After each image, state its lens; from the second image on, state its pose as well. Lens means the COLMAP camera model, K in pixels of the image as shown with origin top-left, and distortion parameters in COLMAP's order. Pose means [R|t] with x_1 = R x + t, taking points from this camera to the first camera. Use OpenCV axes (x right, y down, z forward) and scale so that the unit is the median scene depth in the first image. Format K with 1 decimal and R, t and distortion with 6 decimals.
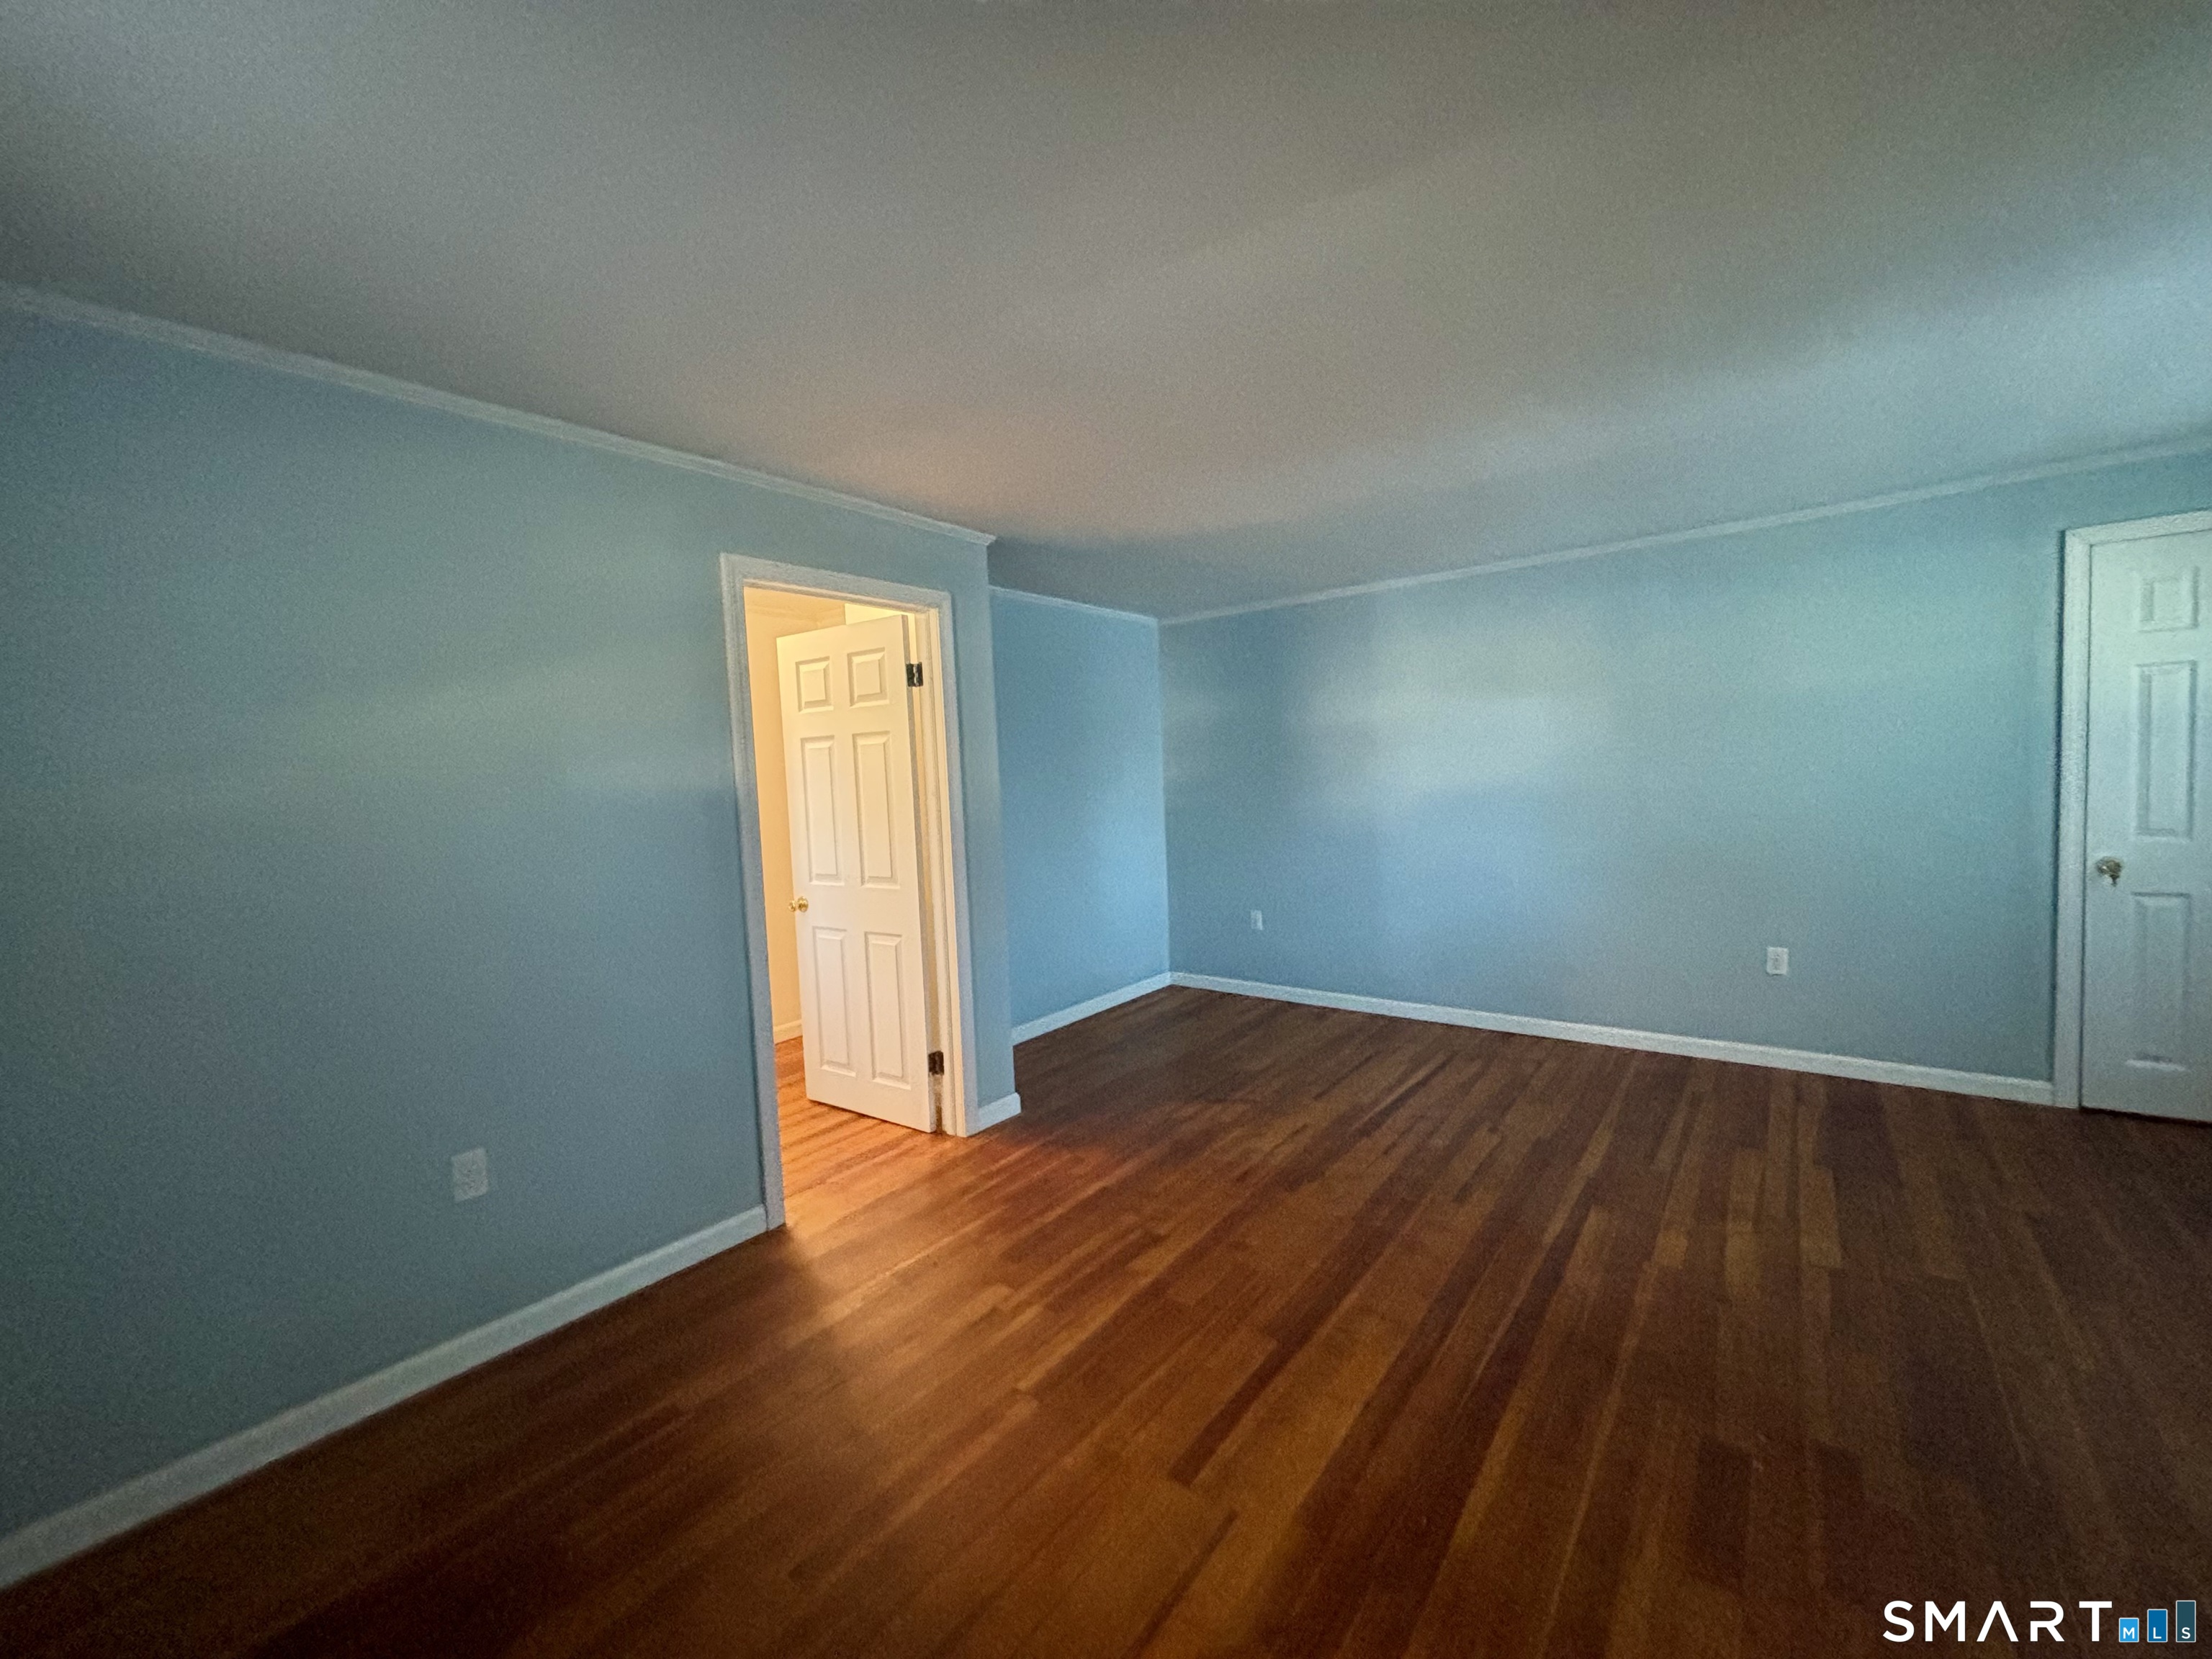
lens RADIAL K [[897.0, 0, 1106.0], [0, 897.0, 829.5], [0, 0, 1]] dist [-0.002529, -0.000124]
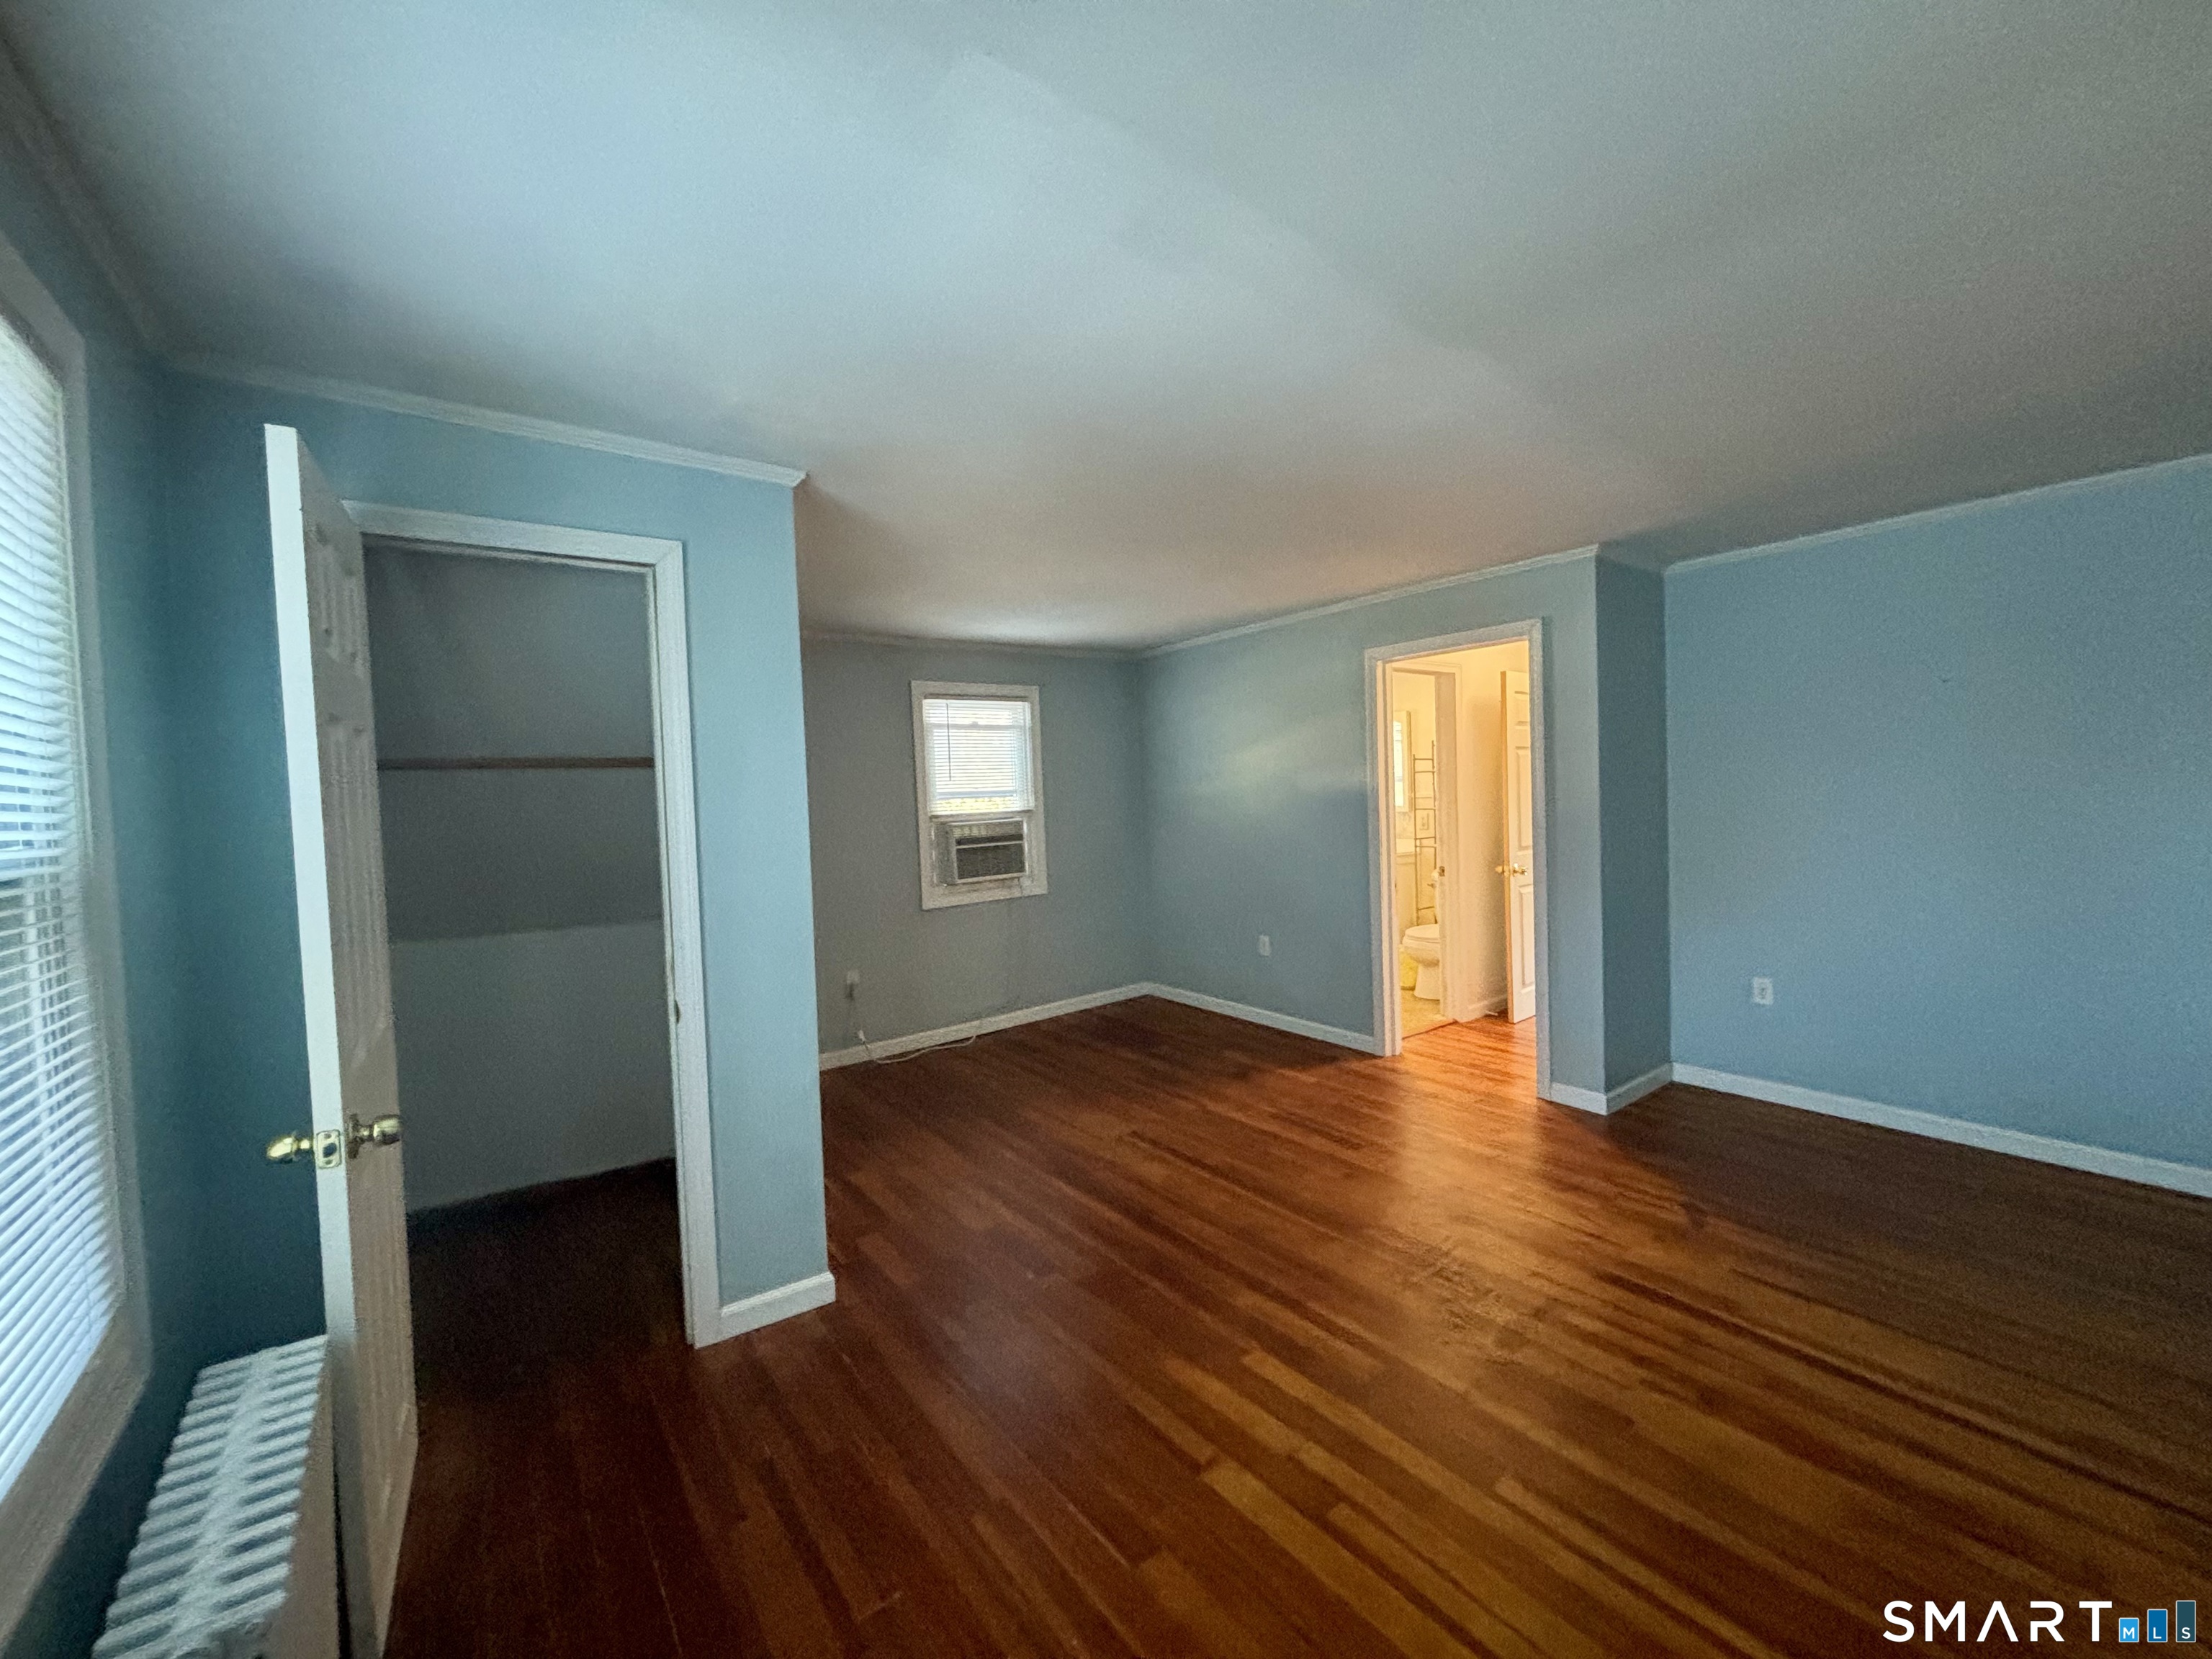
lens RADIAL K [[892.1, 0, 1101.2], [0, 892.1, 830.1], [0, 0, 1]] dist [0.001425, -0.000092]
pose [[-0.275027, 0.087260, -0.957469, 1.345817], [-0.021124, 0.995084, 0.096756, -0.116567], [0.961204, 0.046836, -0.271832, 0.972389]]
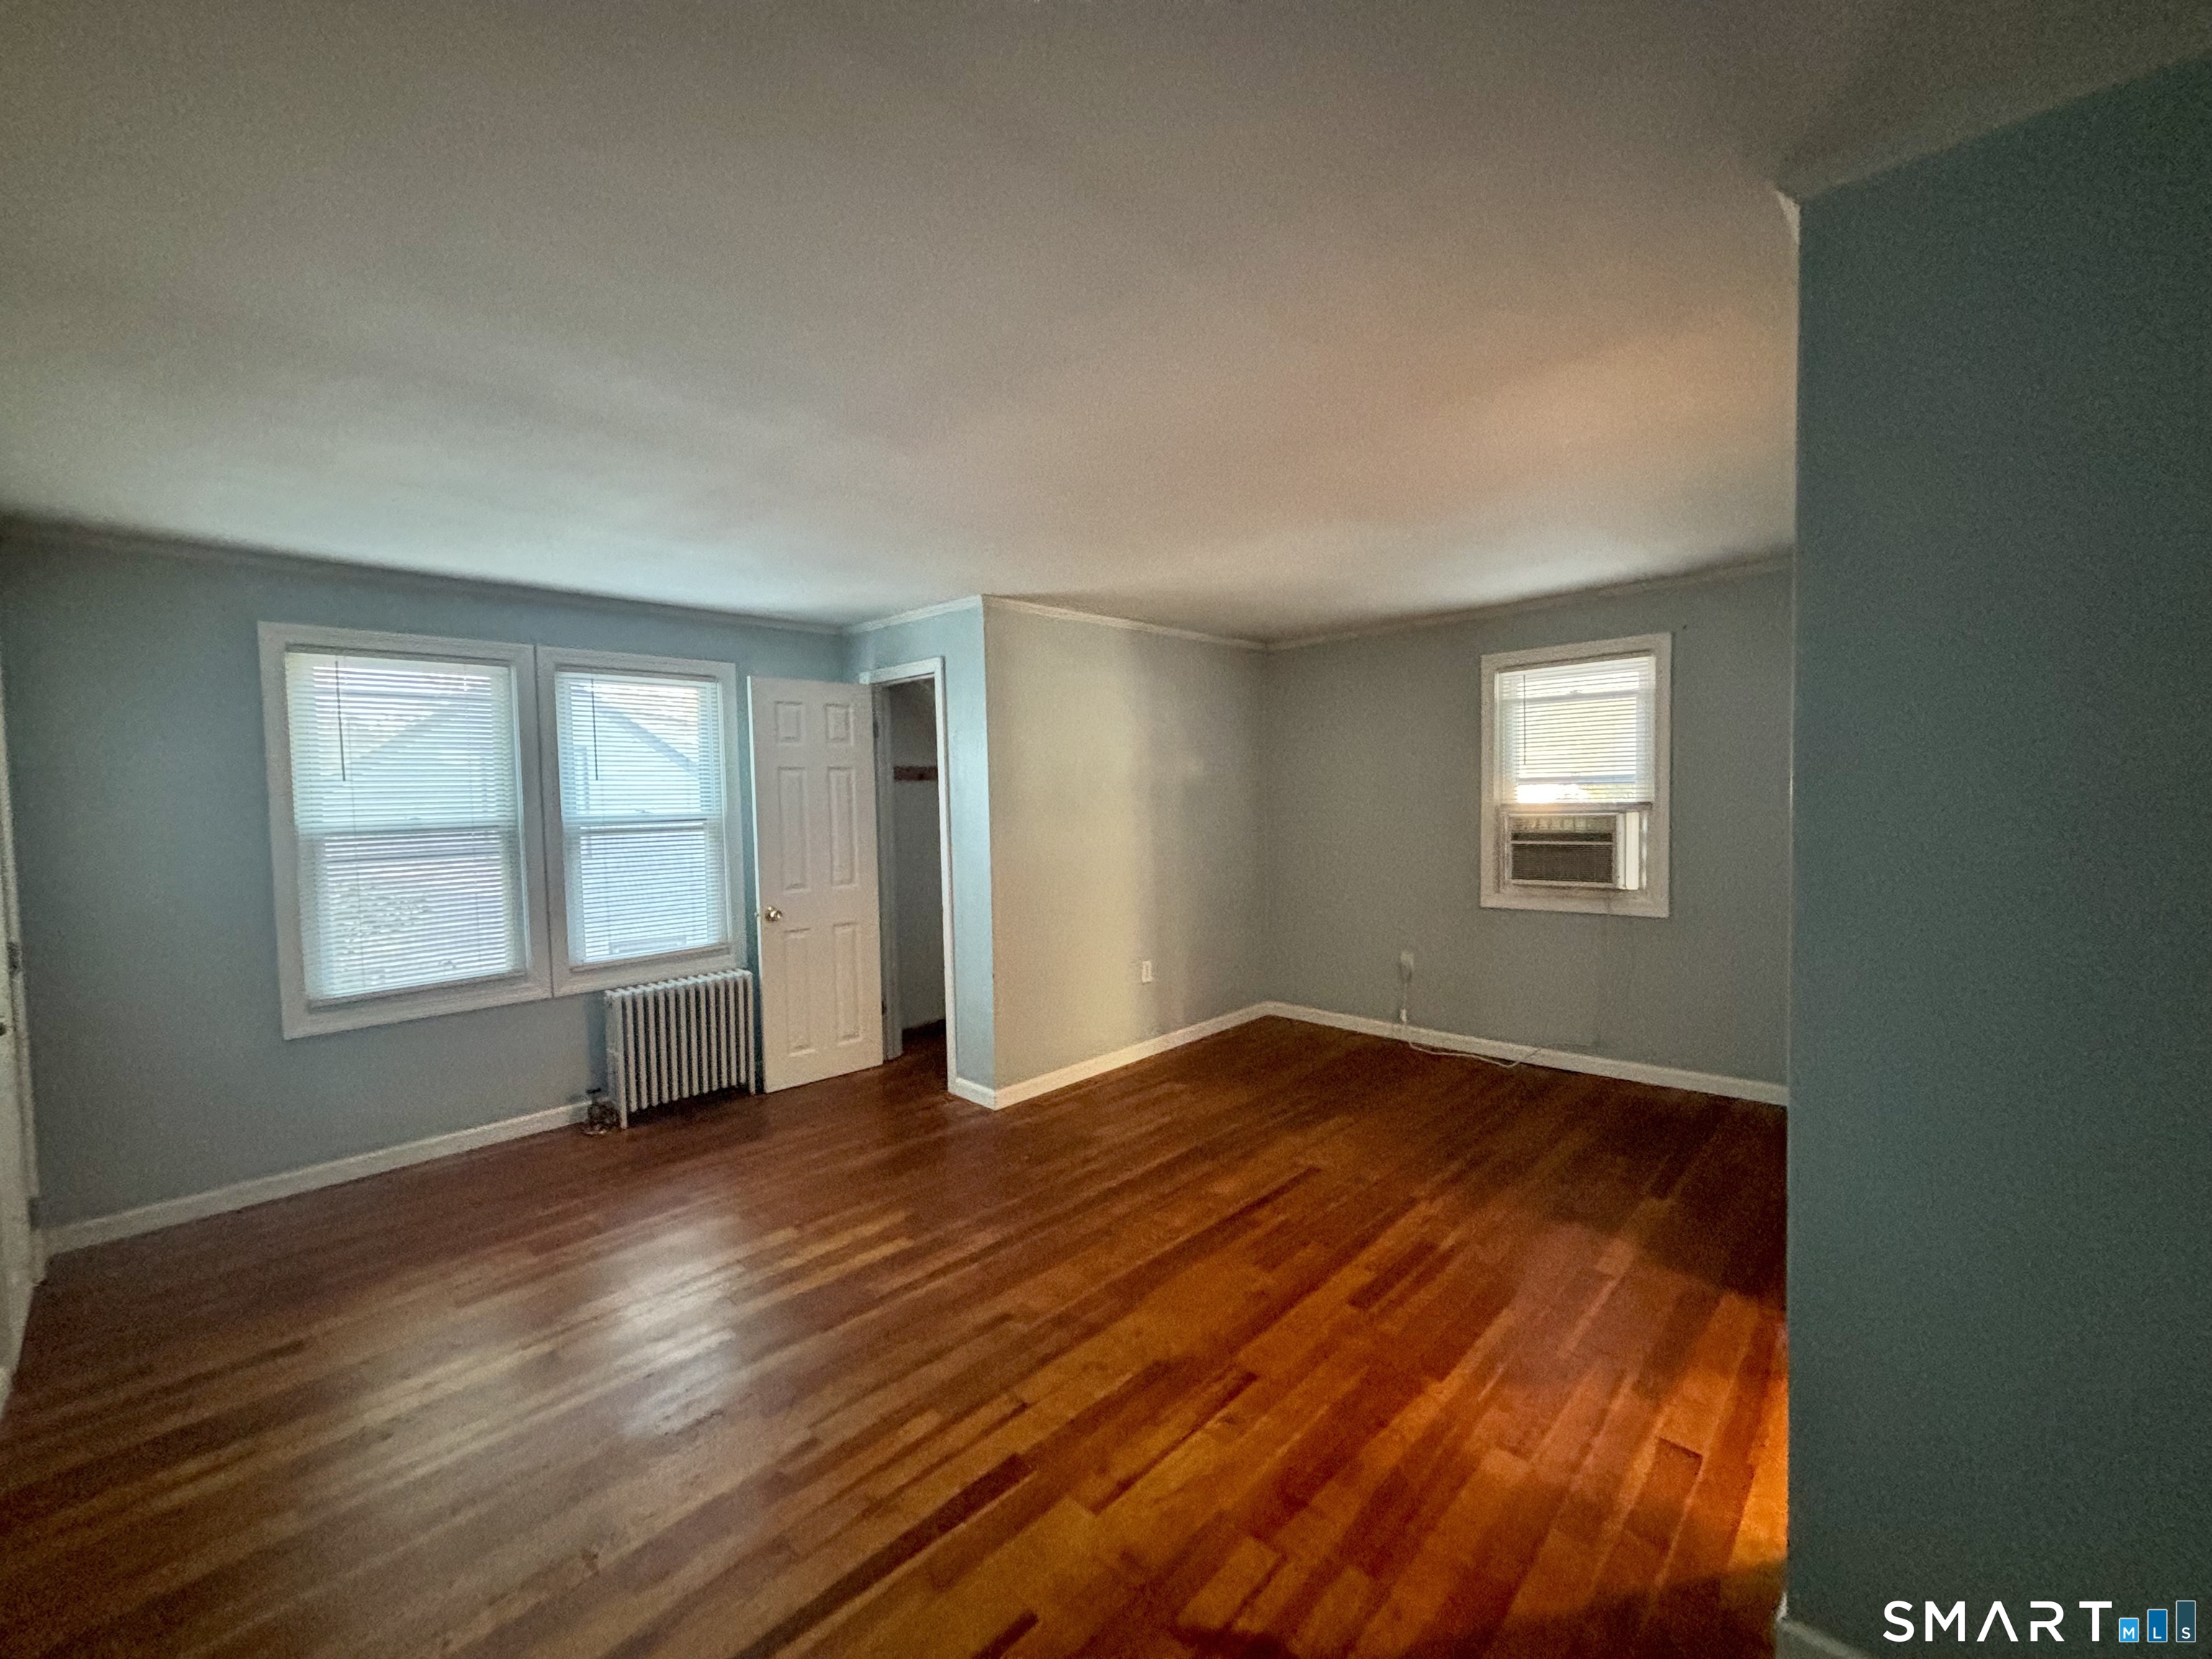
lens RADIAL K [[892.1, 0, 1101.2], [0, 892.1, 830.1], [0, 0, 1]] dist [0.001425, -0.000092]
pose [[-0.990980, 0.060175, 0.119739, 0.174629], [0.073331, 0.991367, 0.108692, -0.147679], [-0.112165, 0.116492, -0.986838, 1.877320]]
